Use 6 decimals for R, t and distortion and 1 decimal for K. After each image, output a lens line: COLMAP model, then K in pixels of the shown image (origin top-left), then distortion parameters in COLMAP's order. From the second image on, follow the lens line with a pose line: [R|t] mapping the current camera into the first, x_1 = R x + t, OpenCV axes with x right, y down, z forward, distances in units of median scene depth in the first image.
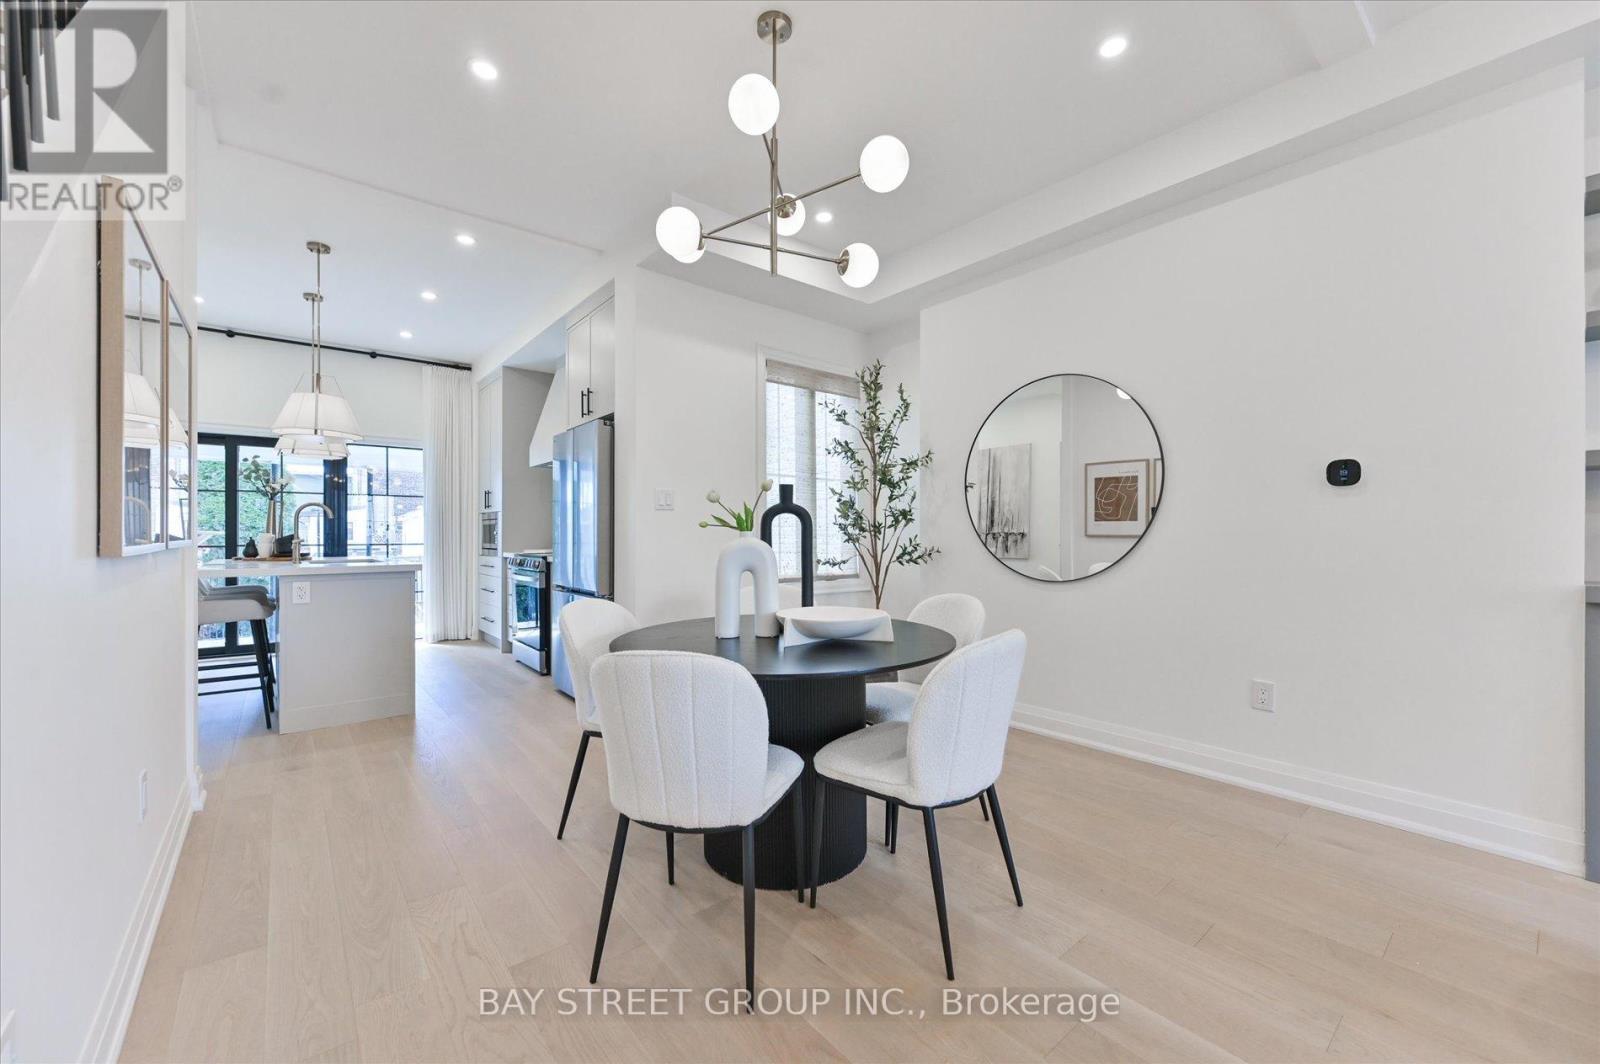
lens RADIAL K [[628.1, 0, 790.1], [0, 628.1, 534.9], [0, 0, 1]] dist [-0.001113, 0.000087]
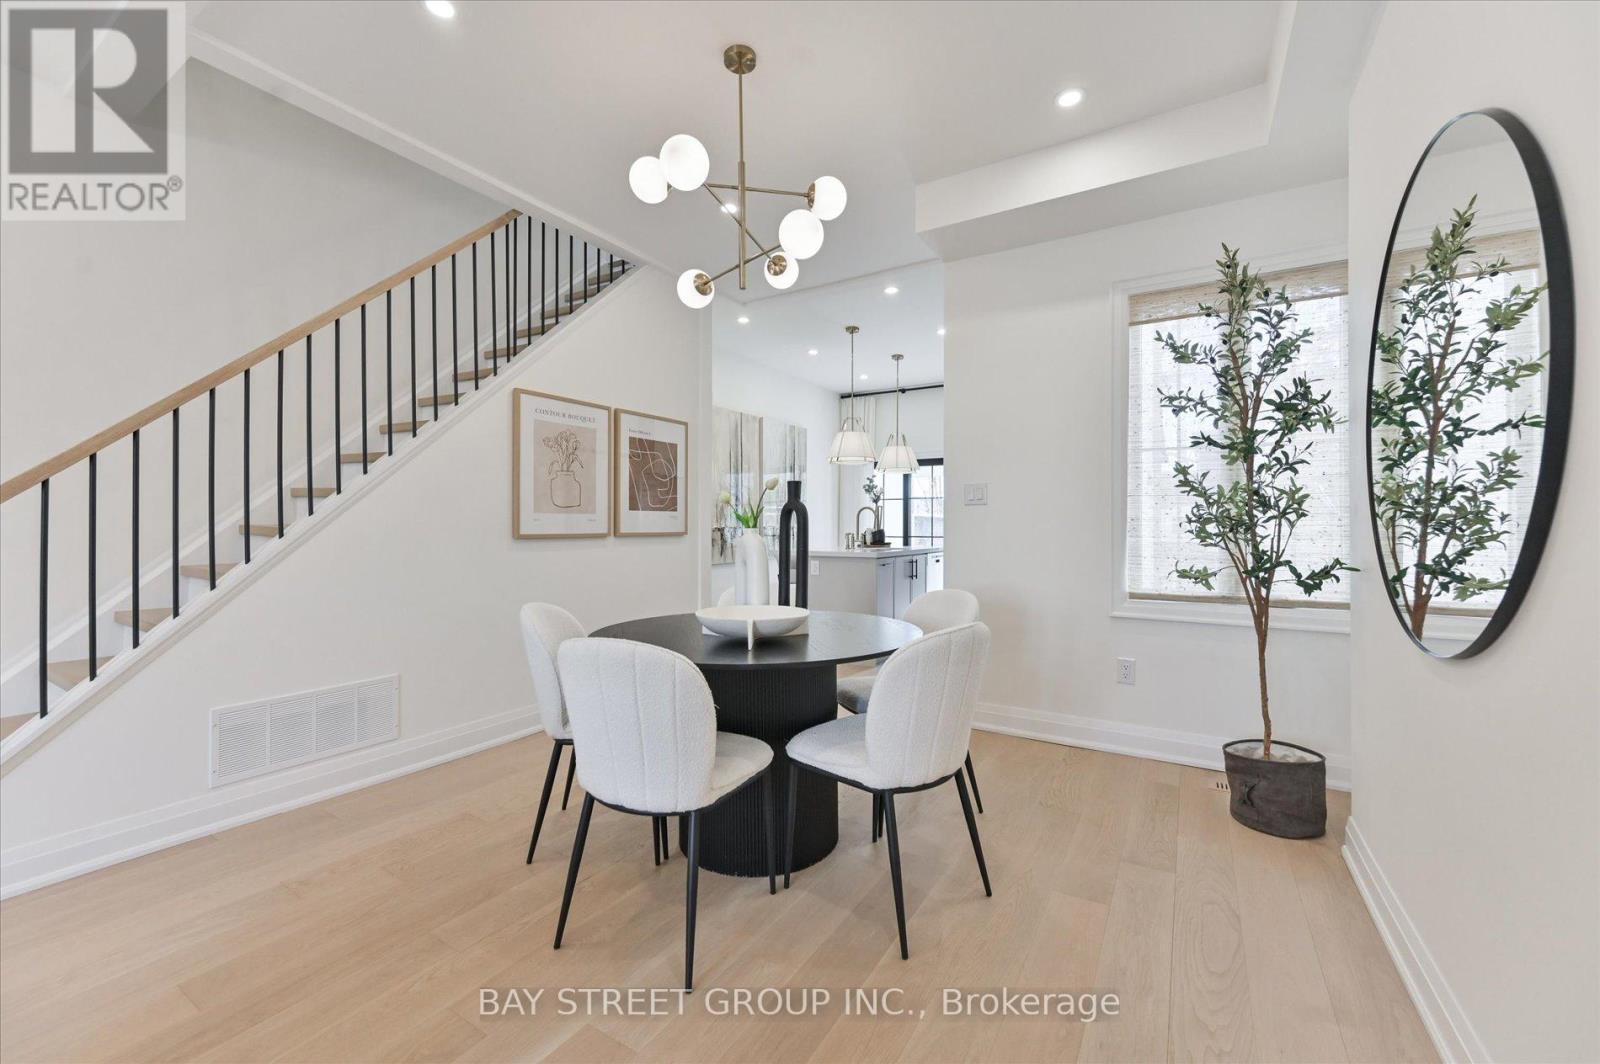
lens RADIAL K [[628.1, 0, 803.7], [0, 628.1, 527.1], [0, 0, 1]] dist [-0.001113, 0.000087]
pose [[0.333812, 0.001801, -0.942638, 0.371491], [-0.007419, 0.999972, -0.000717, -0.002095], [0.942610, 0.007233, 0.333816, 0.273672]]
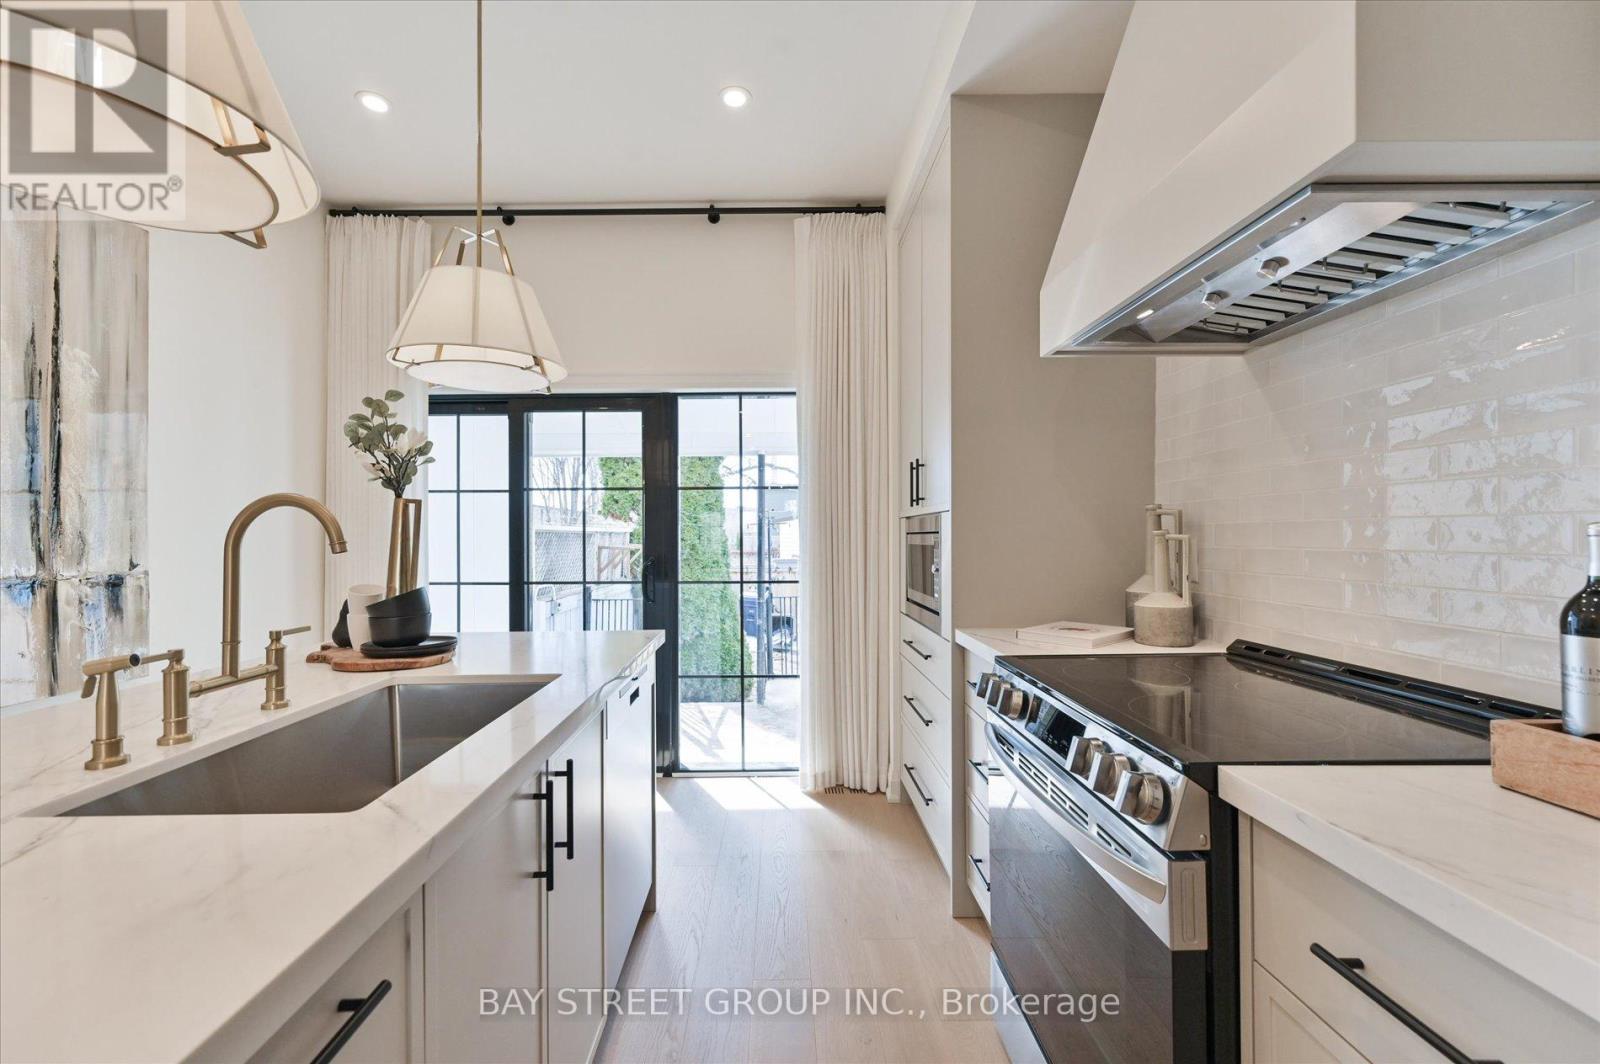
lens RADIAL K [[628.1, 0, 778.4], [0, 628.1, 534.0], [0, 0, 1]] dist [-0.001113, 0.000087]
pose [[0.774838, -0.005438, -0.632137, -0.303999], [0.003354, 0.999984, -0.004491, -0.023193], [0.632151, 0.001359, 0.774844, 0.648926]]
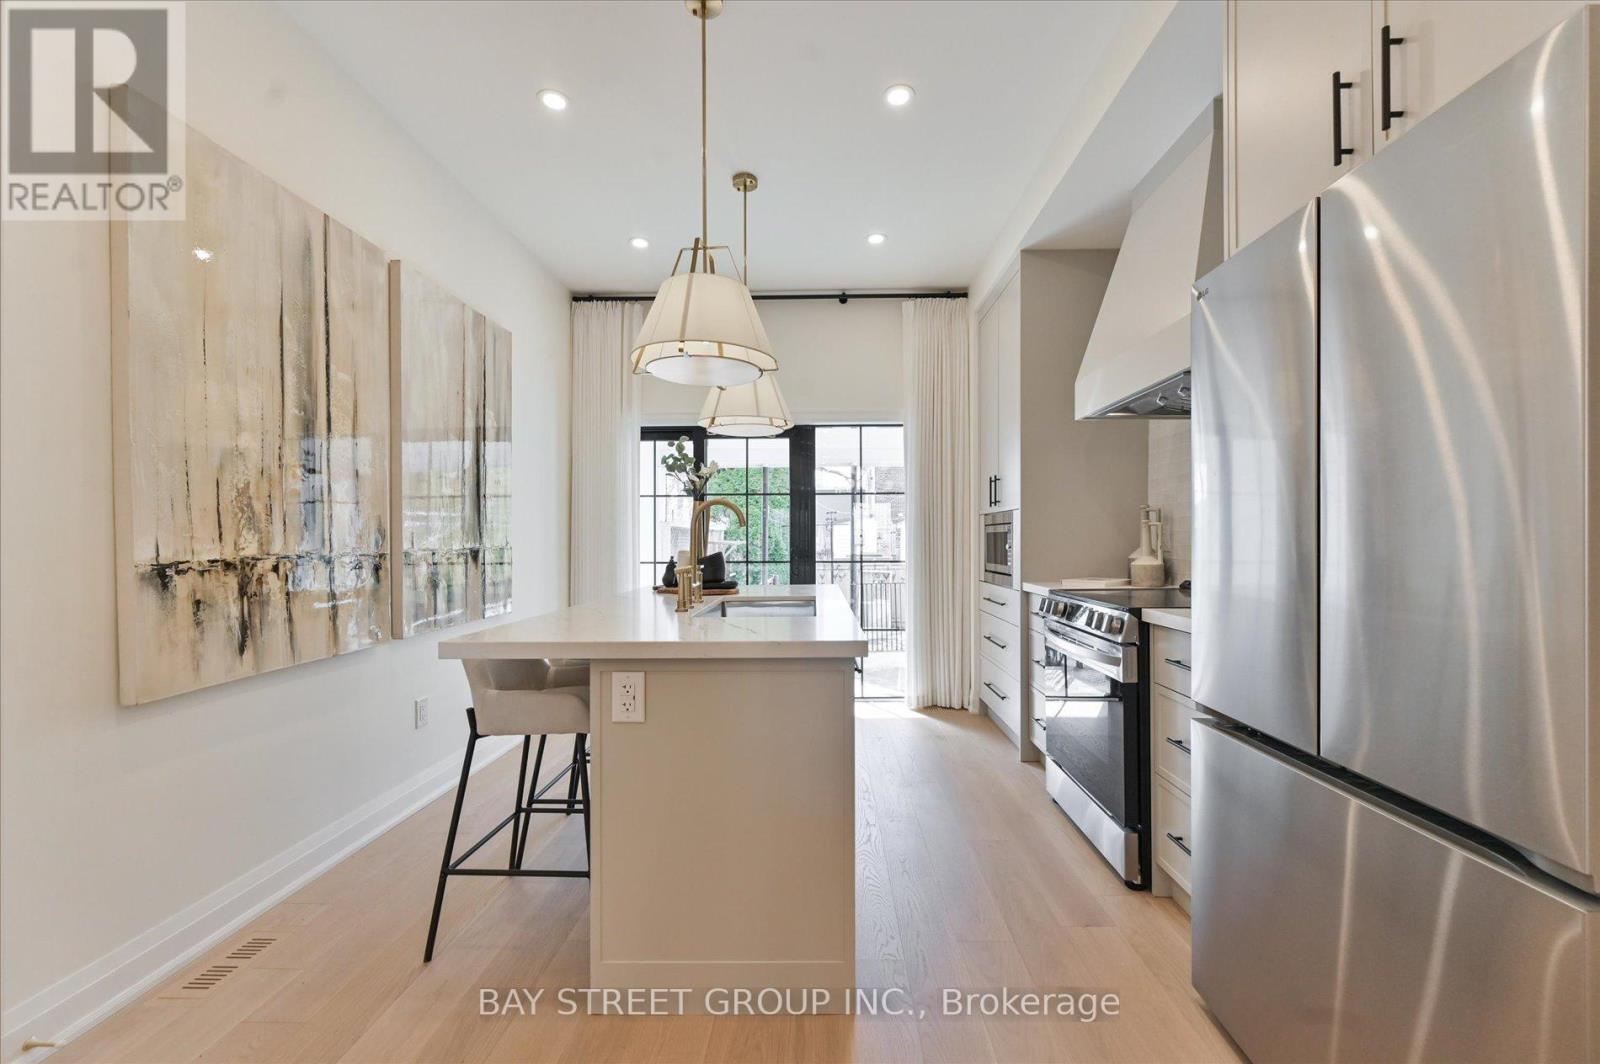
lens RADIAL K [[628.1, 0, 810.3], [0, 628.1, 535.2], [0, 0, 1]] dist [-0.001113, 0.000087]
pose [[0.762732, -0.005004, -0.646695, -0.232282], [0.000683, 0.999976, -0.006931, -0.010412], [0.646714, 0.004844, 0.762717, 0.436090]]
